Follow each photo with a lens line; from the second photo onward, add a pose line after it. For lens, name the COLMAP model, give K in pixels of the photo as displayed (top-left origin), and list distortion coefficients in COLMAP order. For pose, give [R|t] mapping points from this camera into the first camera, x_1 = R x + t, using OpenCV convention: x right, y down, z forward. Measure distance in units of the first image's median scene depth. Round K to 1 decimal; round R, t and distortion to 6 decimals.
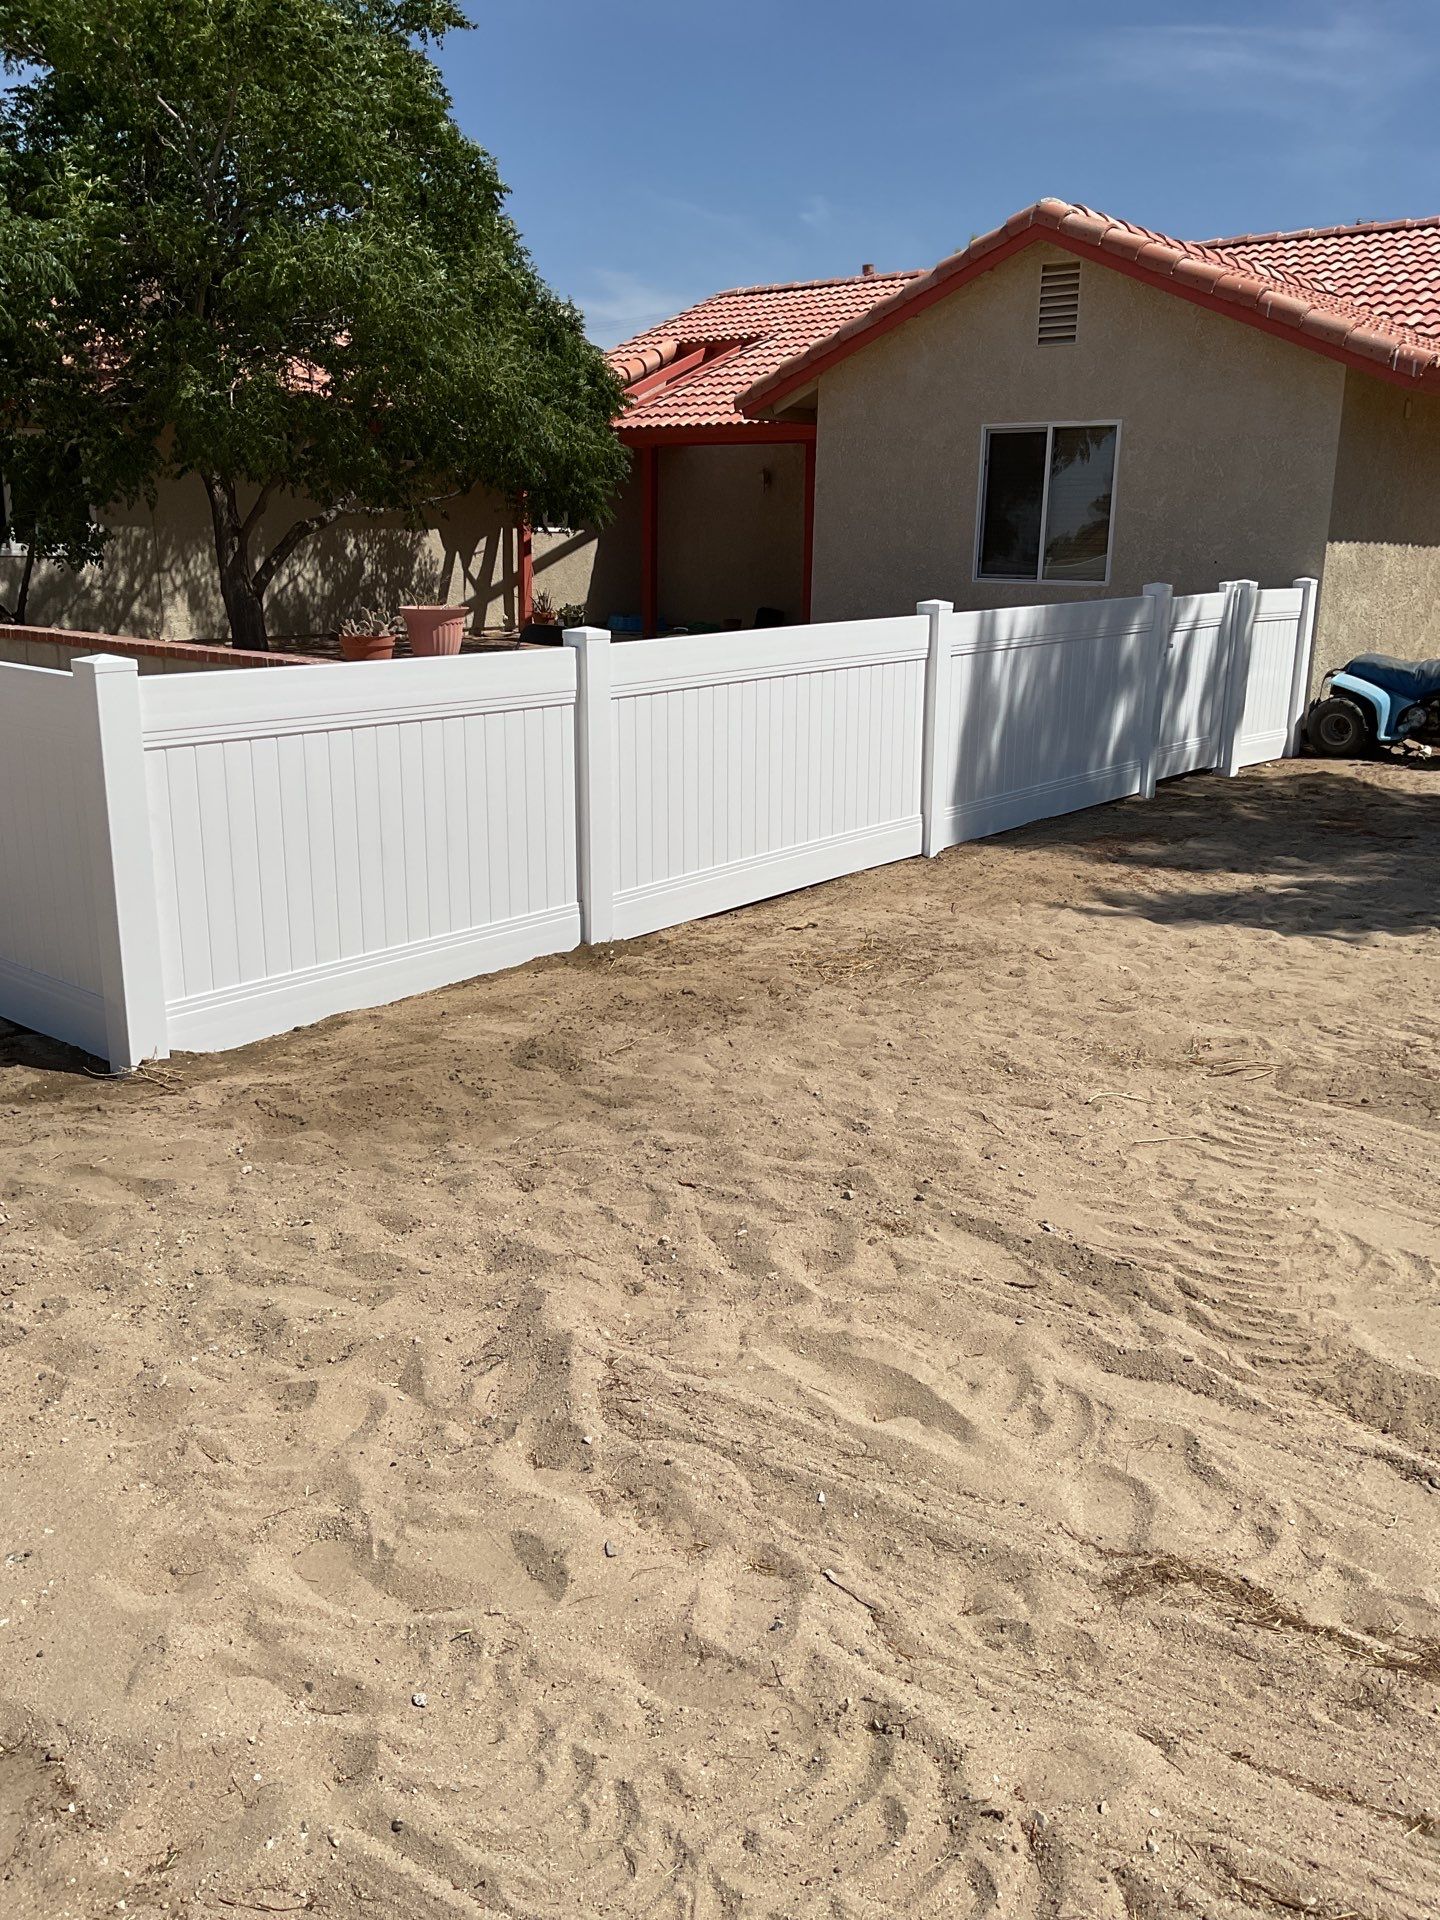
lens RADIAL K [[1599.4, 0, 718.2], [0, 1599.4, 941.5], [0, 0, 1]] dist [0.101667, -0.187624]
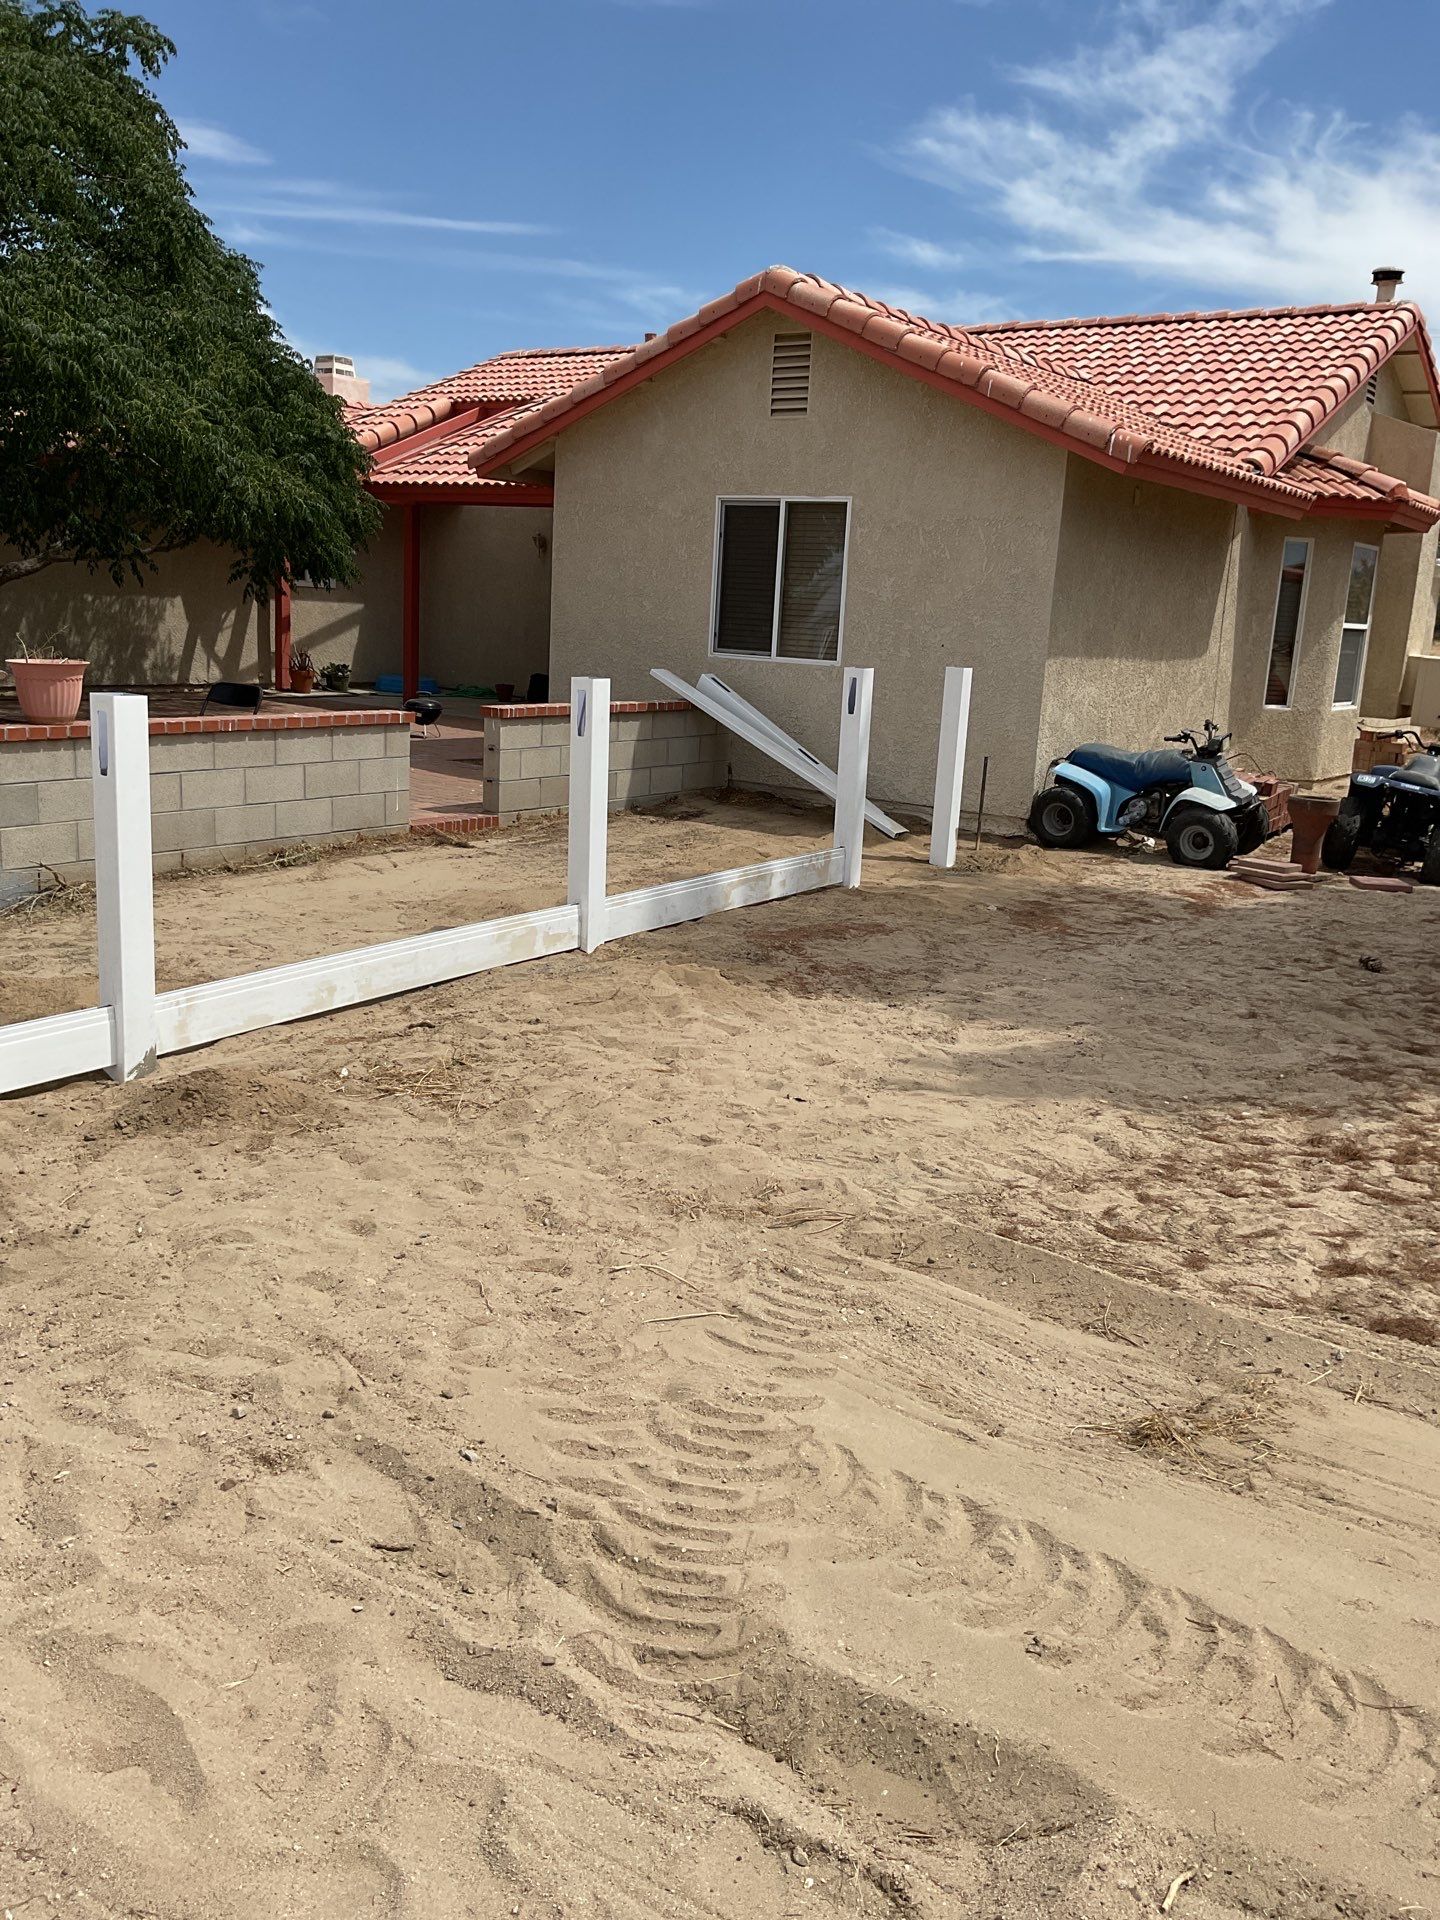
lens RADIAL K [[1587.7, 0, 714.8], [0, 1587.7, 954.4], [0, 0, 1]] dist [0.134164, -0.277399]
pose [[0.995121, 0.014204, 0.097638, 0.112335], [-0.011118, 0.999423, -0.032080, -0.021979], [-0.098037, 0.030838, 0.994705, 0.082744]]
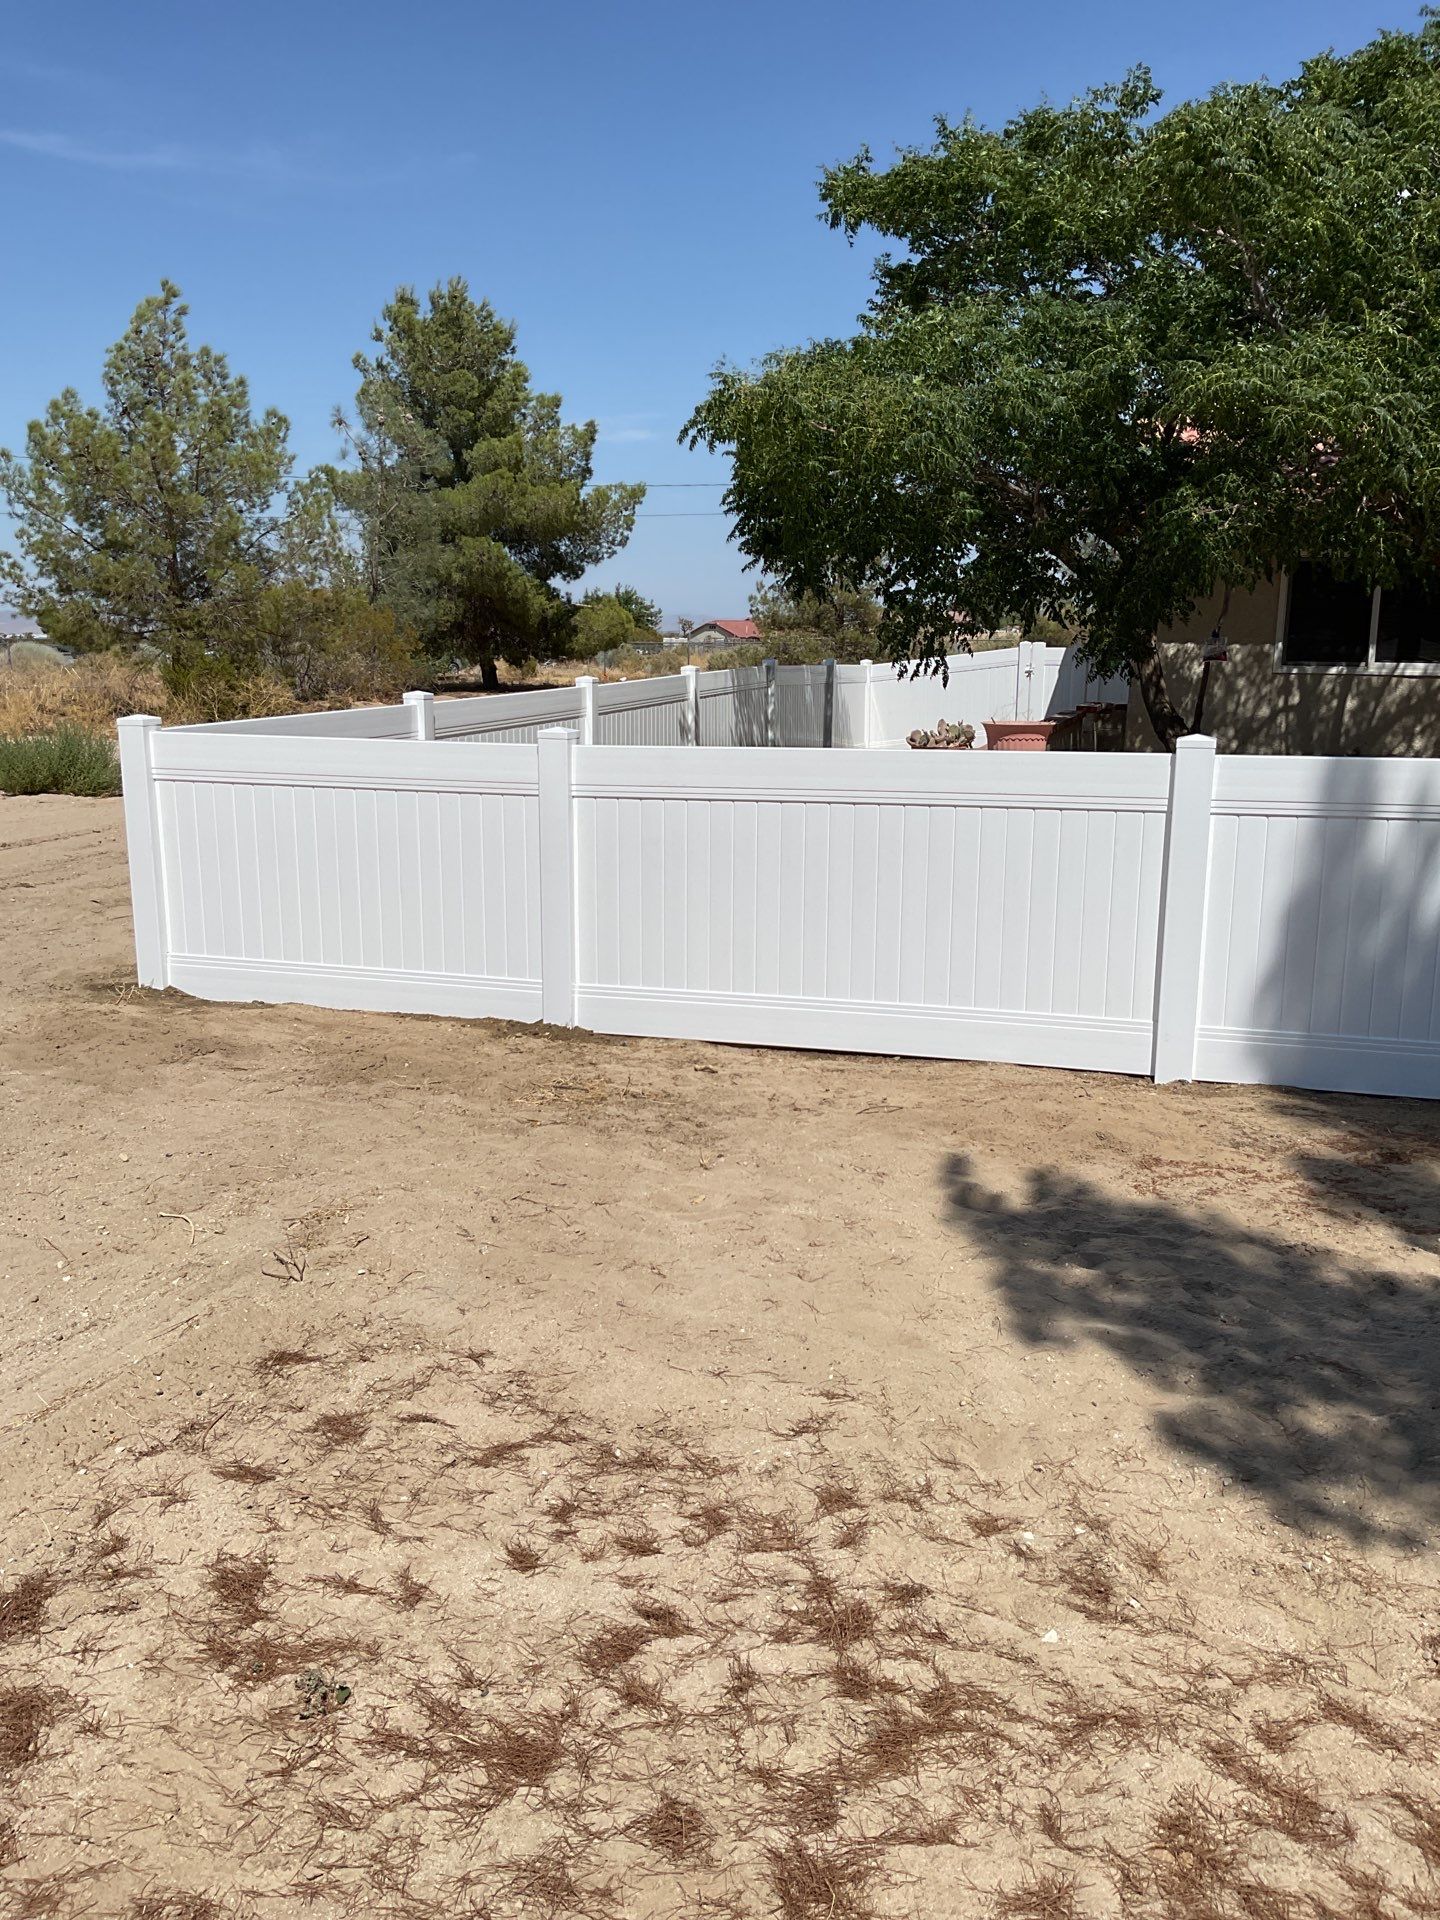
lens RADIAL K [[1587.7, 0, 714.8], [0, 1587.7, 954.4], [0, 0, 1]] dist [0.134164, -0.277399]
pose [[0.368468, 0.175129, -0.912996, 0.683166], [-0.234157, 0.967915, 0.091162, -0.123066], [0.899668, 0.180194, 0.397653, 0.500564]]
